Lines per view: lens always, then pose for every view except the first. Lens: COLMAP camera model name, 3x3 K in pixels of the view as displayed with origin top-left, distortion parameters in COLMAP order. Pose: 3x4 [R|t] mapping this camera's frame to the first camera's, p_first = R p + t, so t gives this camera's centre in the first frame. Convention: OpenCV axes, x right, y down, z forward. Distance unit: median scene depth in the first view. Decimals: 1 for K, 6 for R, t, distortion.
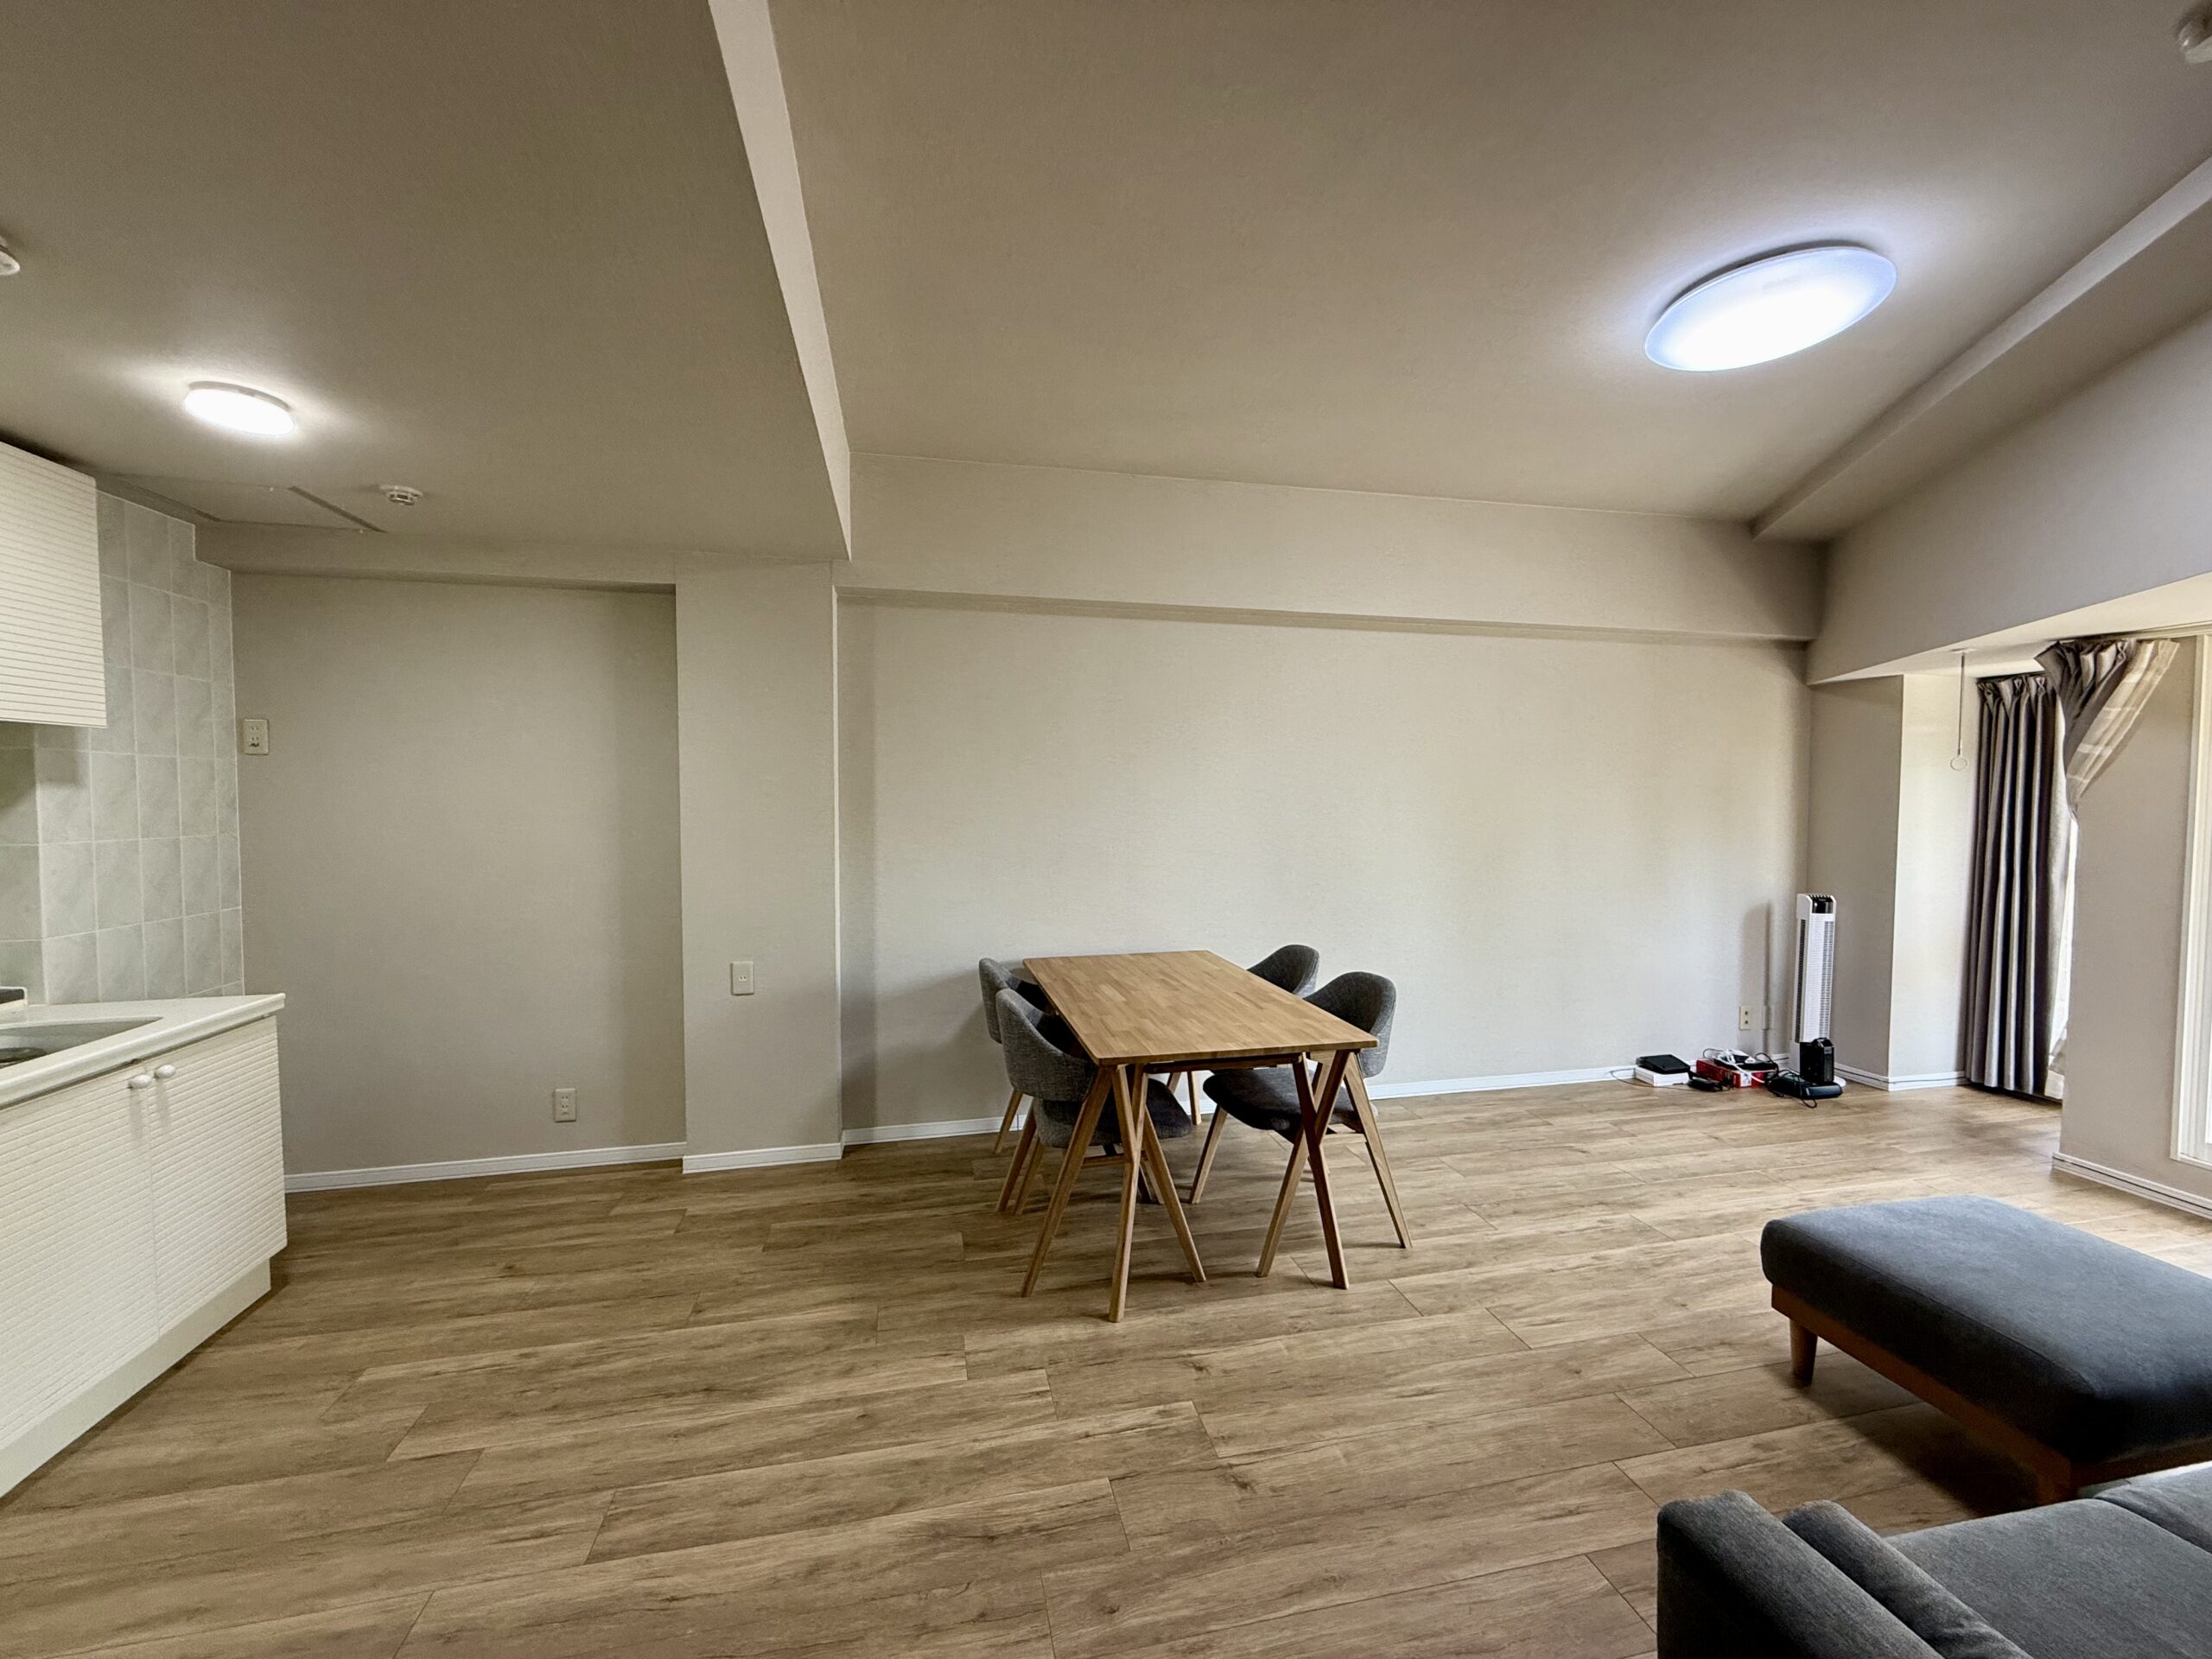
lens RADIAL K [[877.4, 0, 1102.1], [0, 877.4, 829.3], [0, 0, 1]] dist [-0.001705, -0.000079]
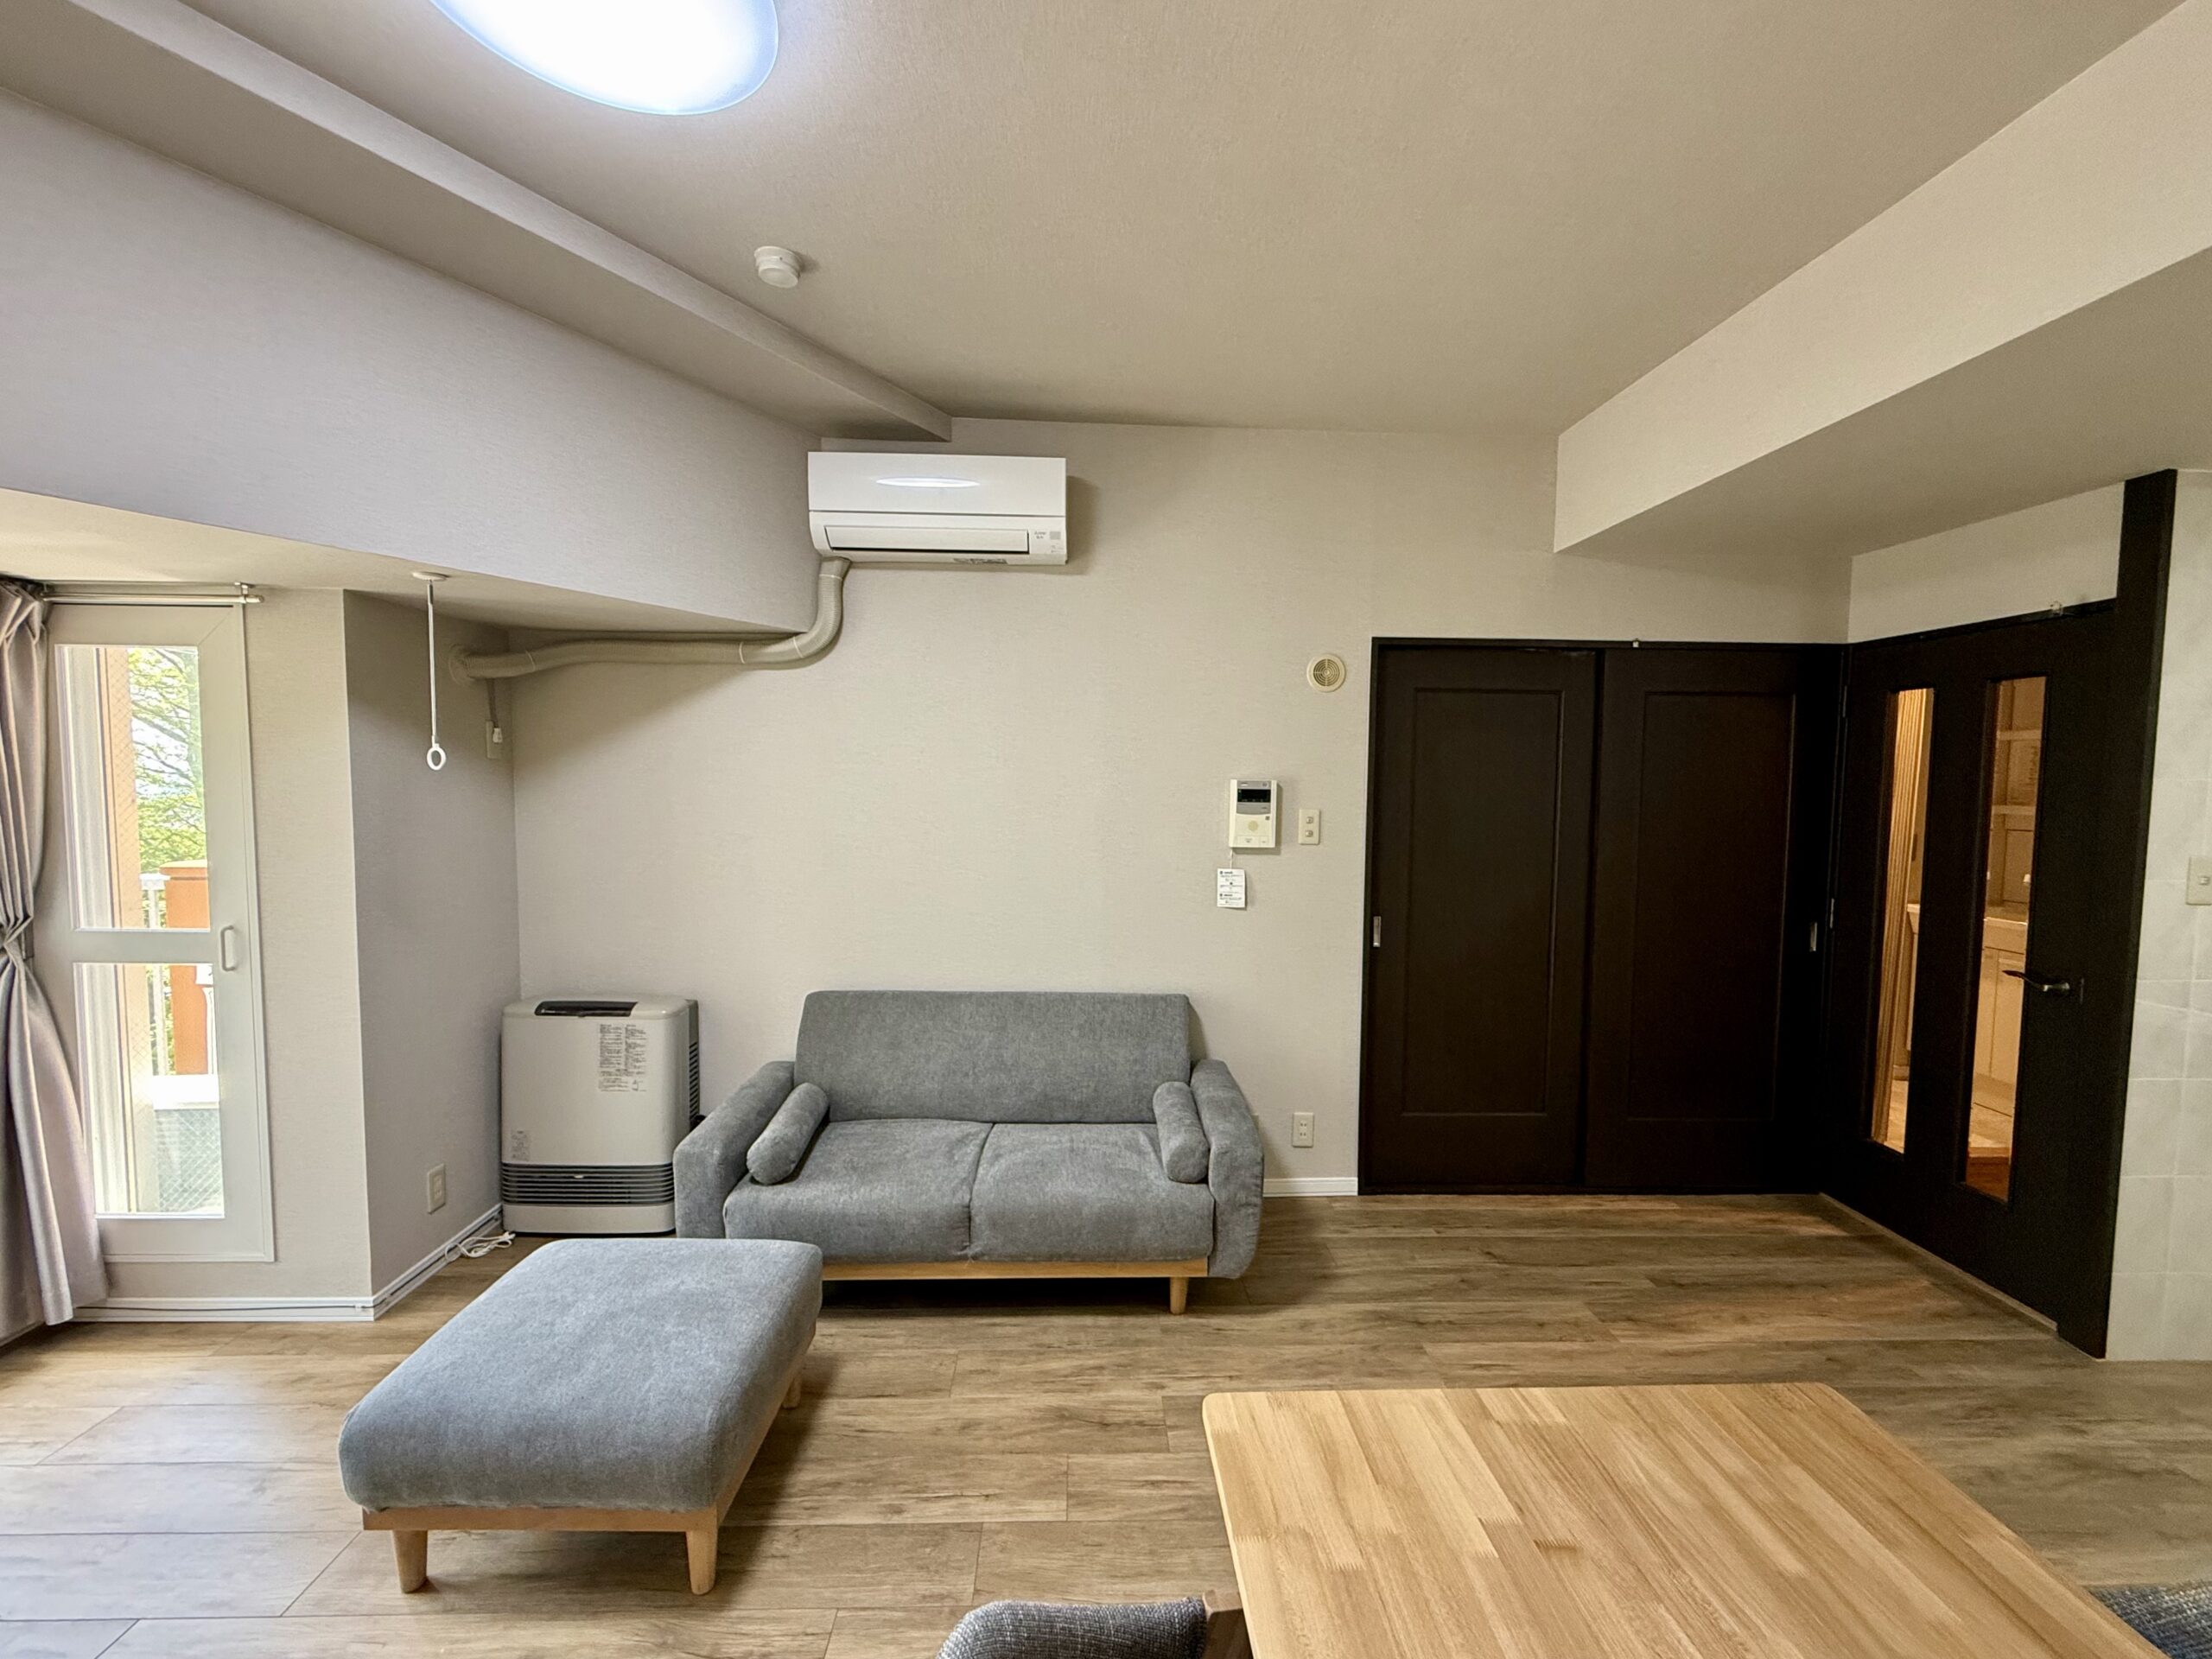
lens RADIAL K [[905.9, 0, 1106.0], [0, 905.9, 829.5], [0, 0, 1]] dist [-0.001178, 0.000057]
pose [[-0.982817, -0.018815, 0.183621, 0.259615], [-0.001024, 0.995331, 0.096511, -0.086249], [-0.184580, 0.094665, -0.978248, 1.313497]]
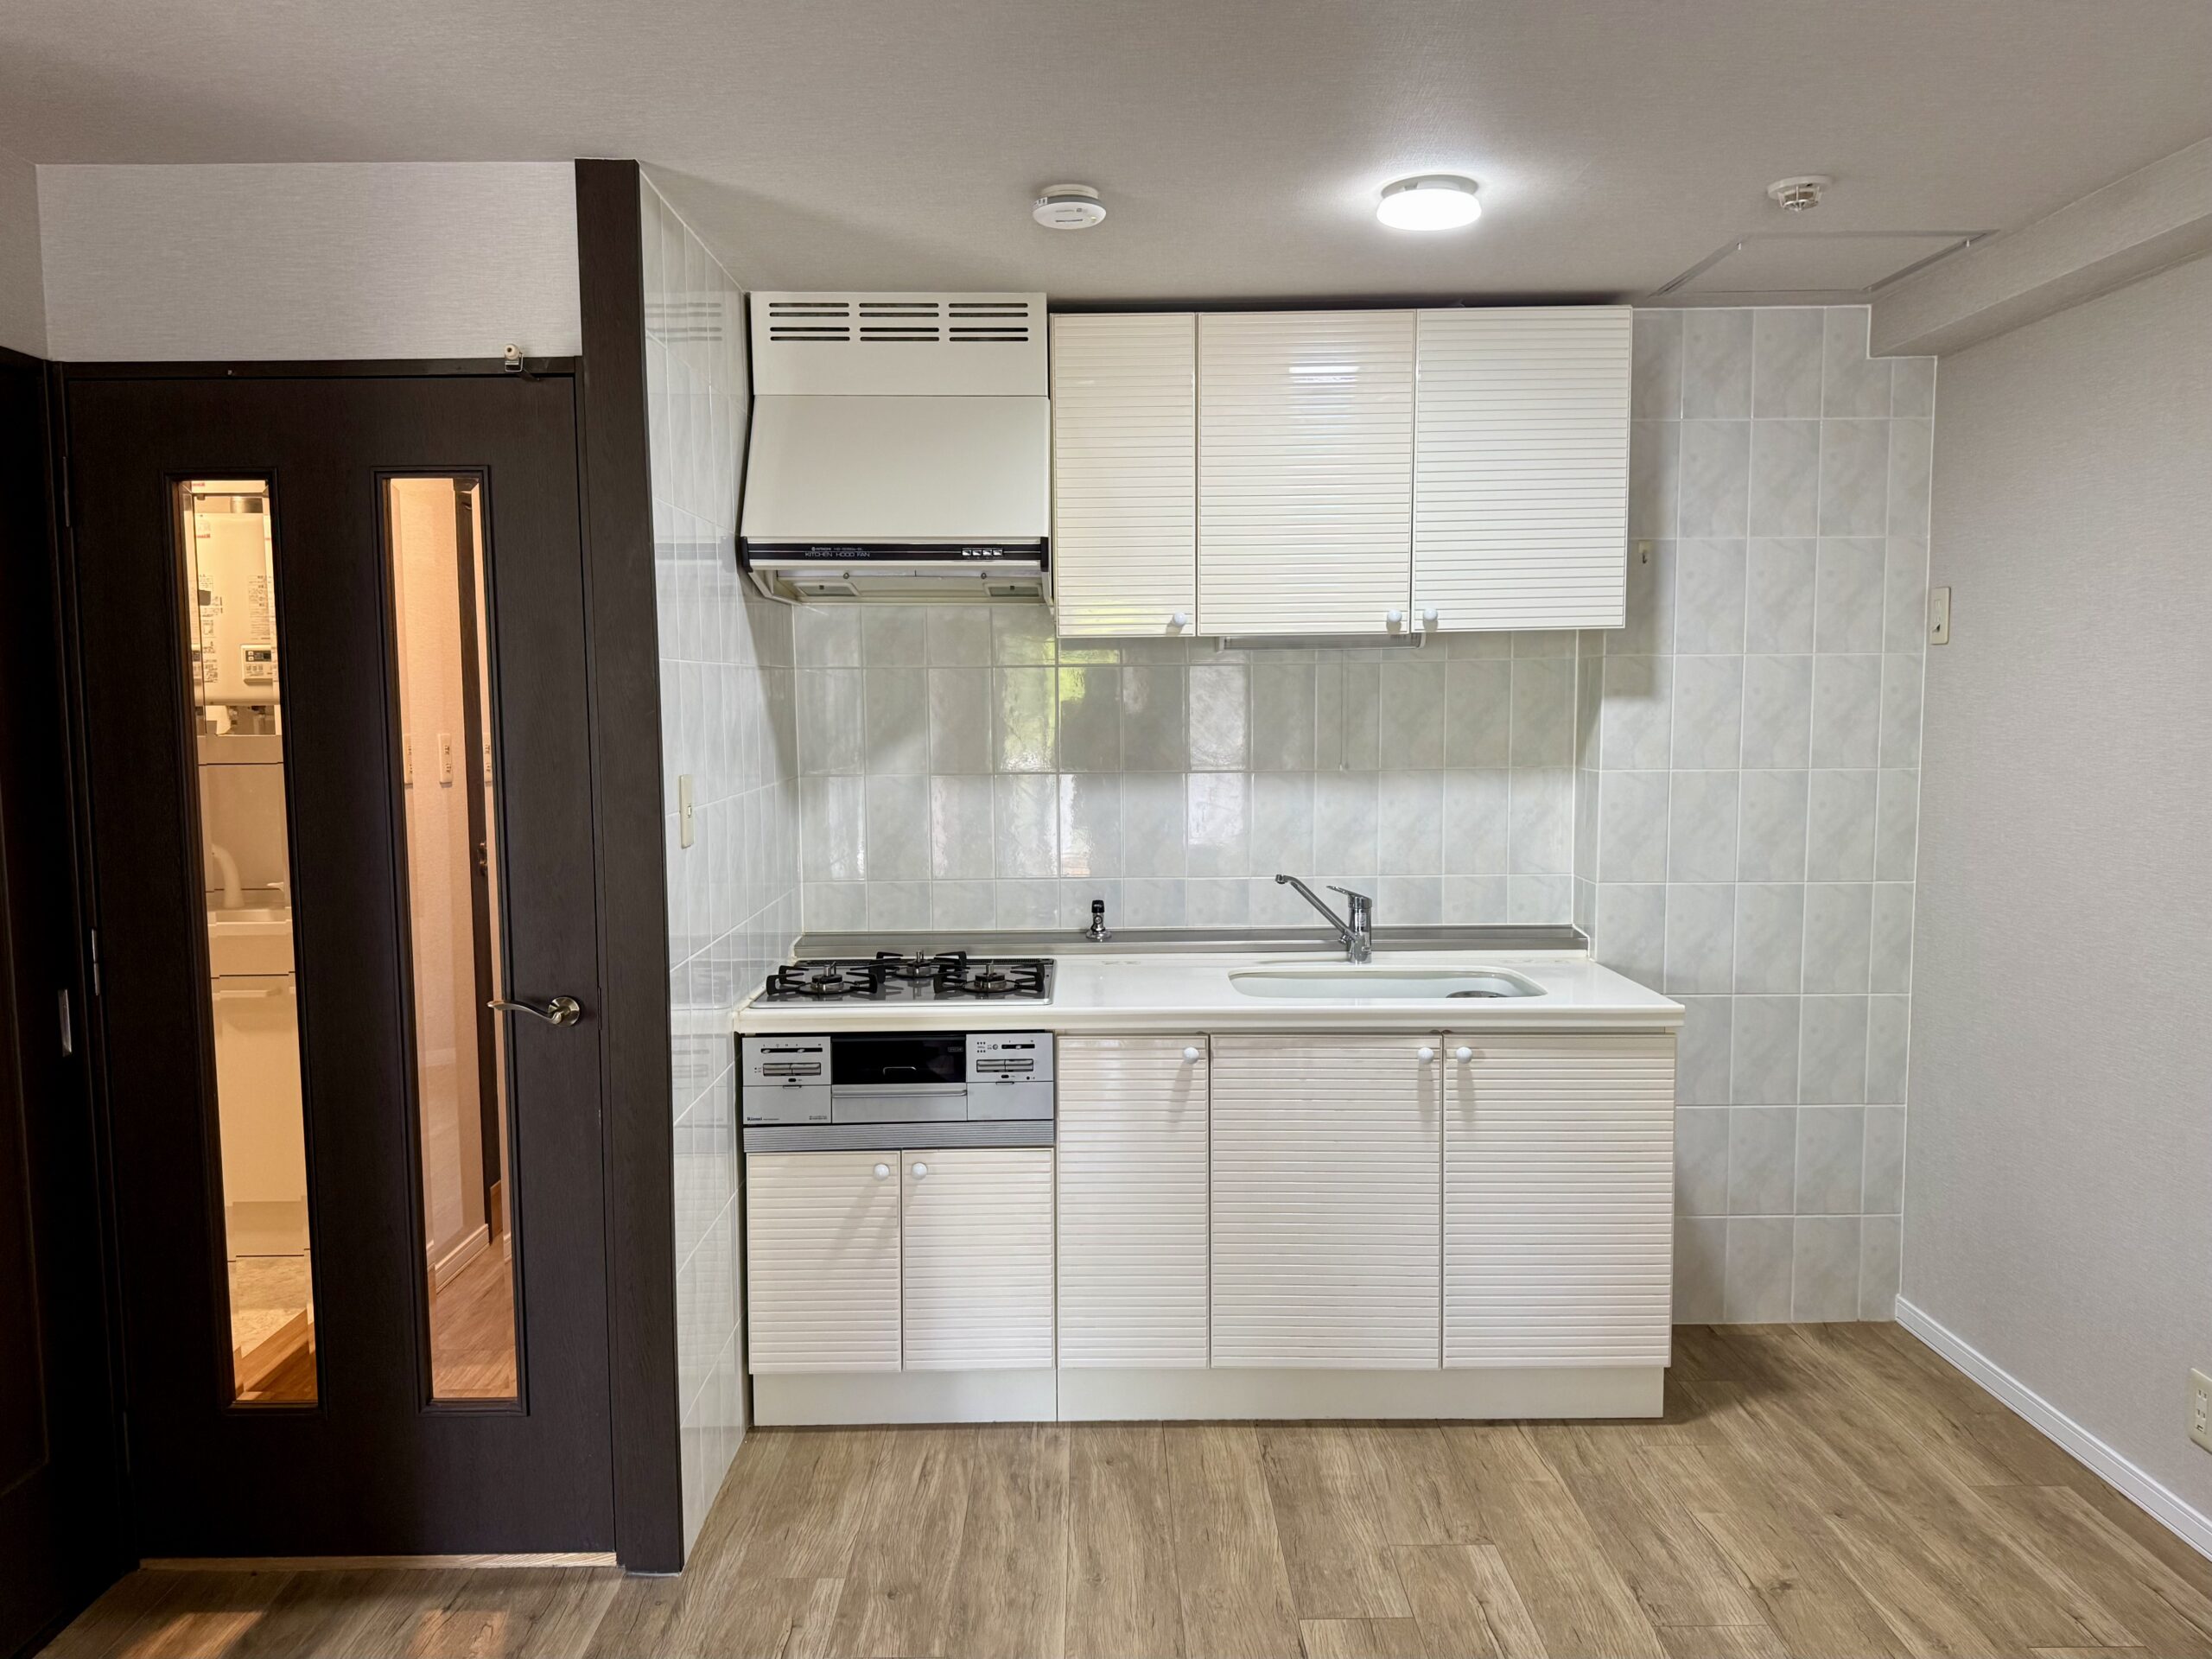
lens RADIAL K [[1579.9, 0, 1095.6], [0, 1579.9, 849.2], [0, 0, 1]] dist [0.003548, -0.003422]
pose [[-0.212303, 0.090188, -0.973033, 0.322528], [-0.028122, 0.994756, 0.098337, -0.037992], [0.976799, 0.048241, -0.208654, 0.752290]]
